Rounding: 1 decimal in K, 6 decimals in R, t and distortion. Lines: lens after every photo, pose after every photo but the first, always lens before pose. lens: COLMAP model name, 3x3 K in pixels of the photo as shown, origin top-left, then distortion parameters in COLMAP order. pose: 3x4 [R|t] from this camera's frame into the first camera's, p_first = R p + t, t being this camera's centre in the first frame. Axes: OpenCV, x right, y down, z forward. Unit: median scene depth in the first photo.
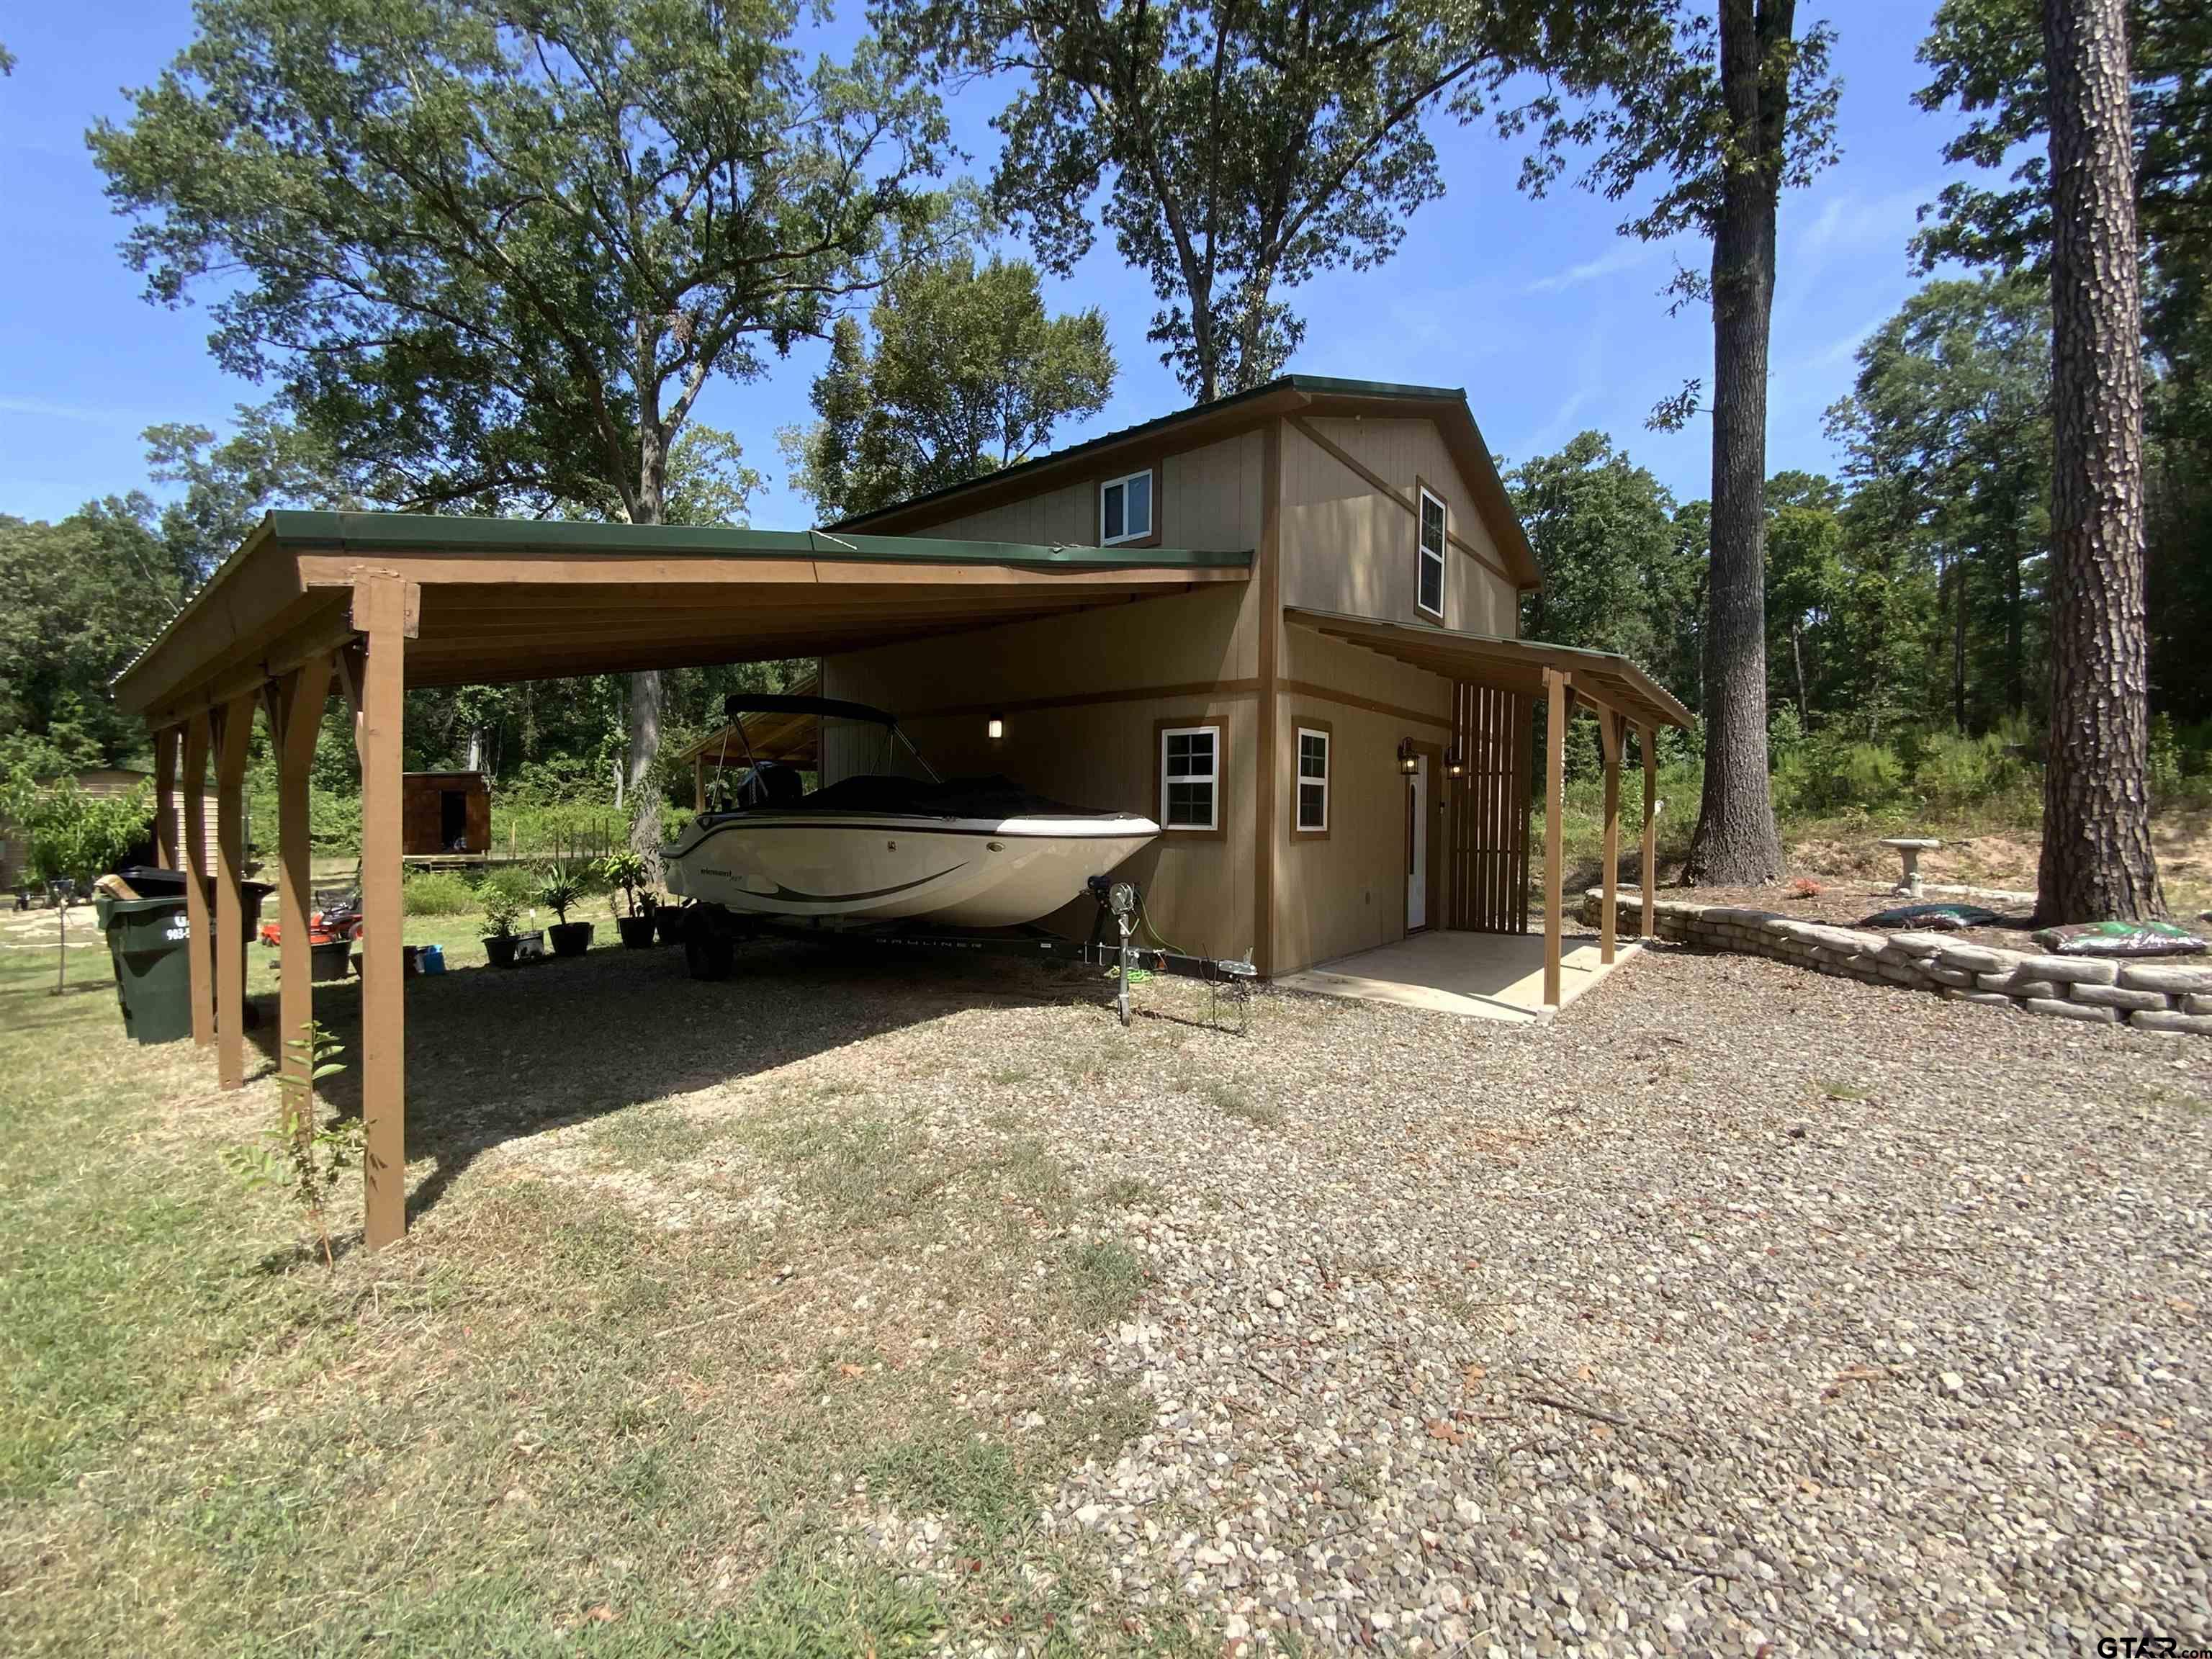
lens RADIAL K [[899.8, 0, 1096.6], [0, 899.8, 833.2], [0, 0, 1]] dist [0.008080, -0.009835]
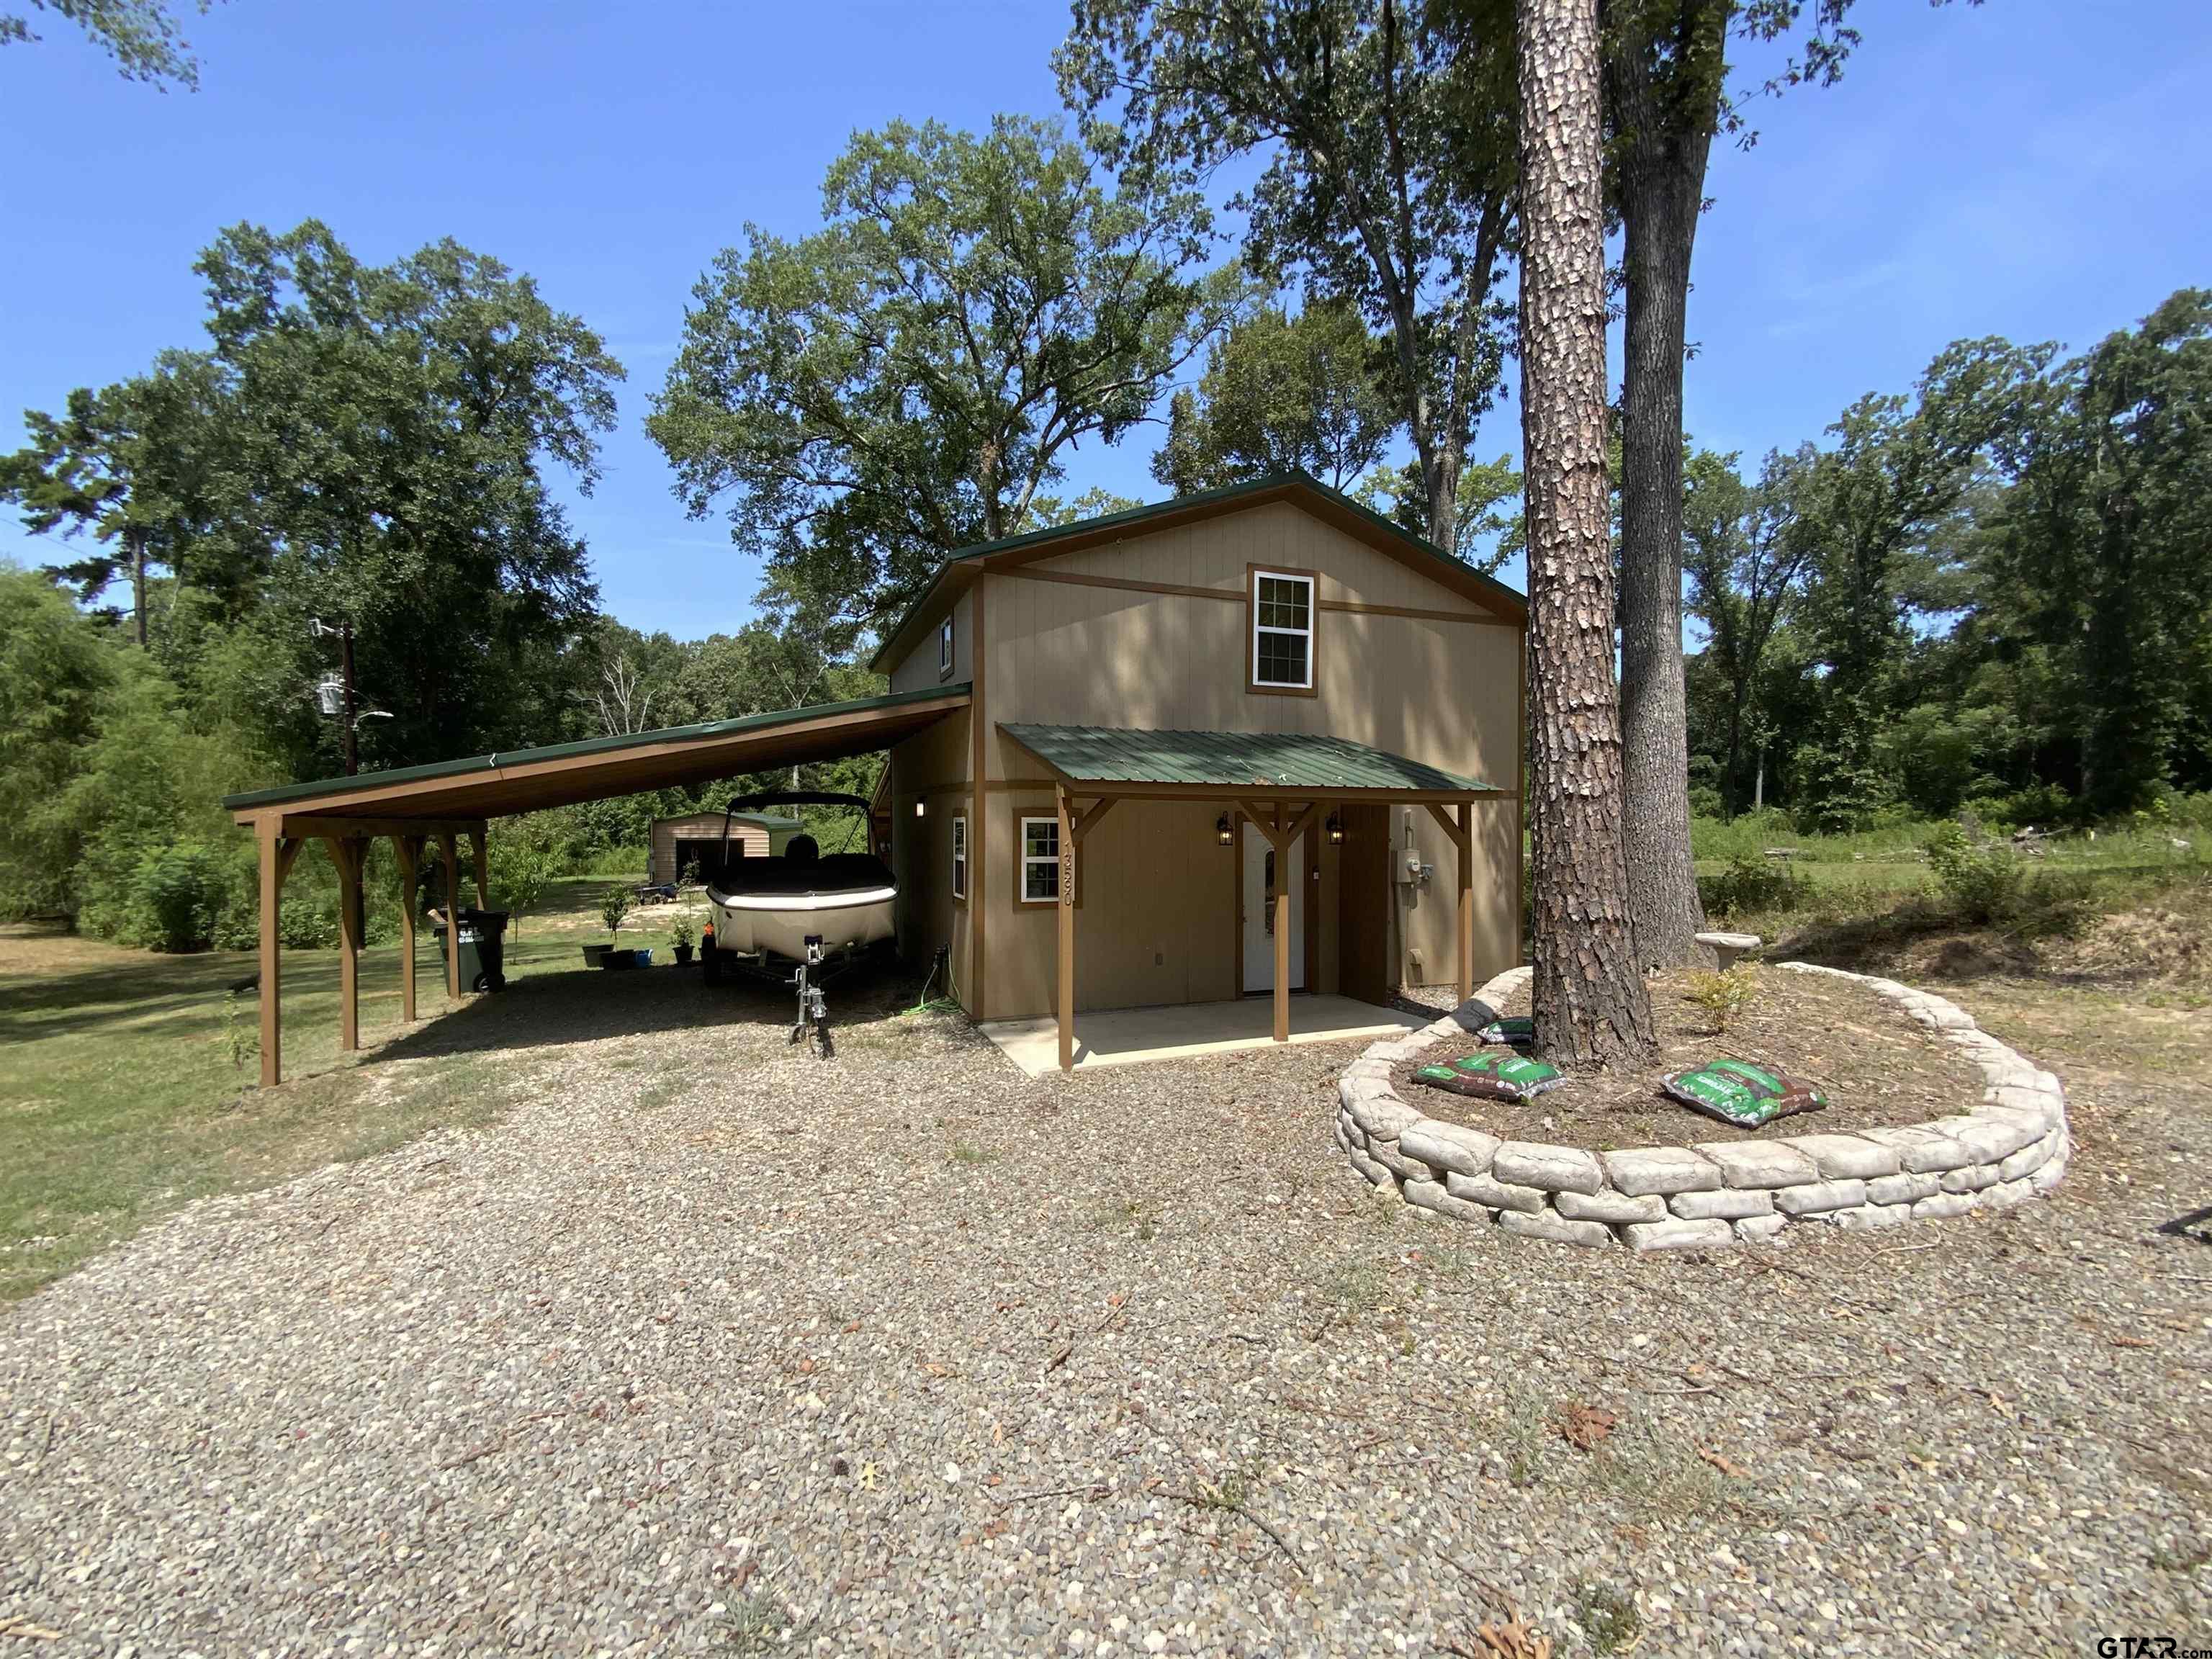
lens RADIAL K [[899.8, 0, 1133.8], [0, 899.8, 848.5], [0, 0, 1]] dist [0.008080, -0.009835]
pose [[0.868673, 0.007774, -0.495325, 0.945645], [-0.003413, 0.999947, 0.009709, -0.087390], [0.495374, -0.006743, 0.868653, 0.017871]]
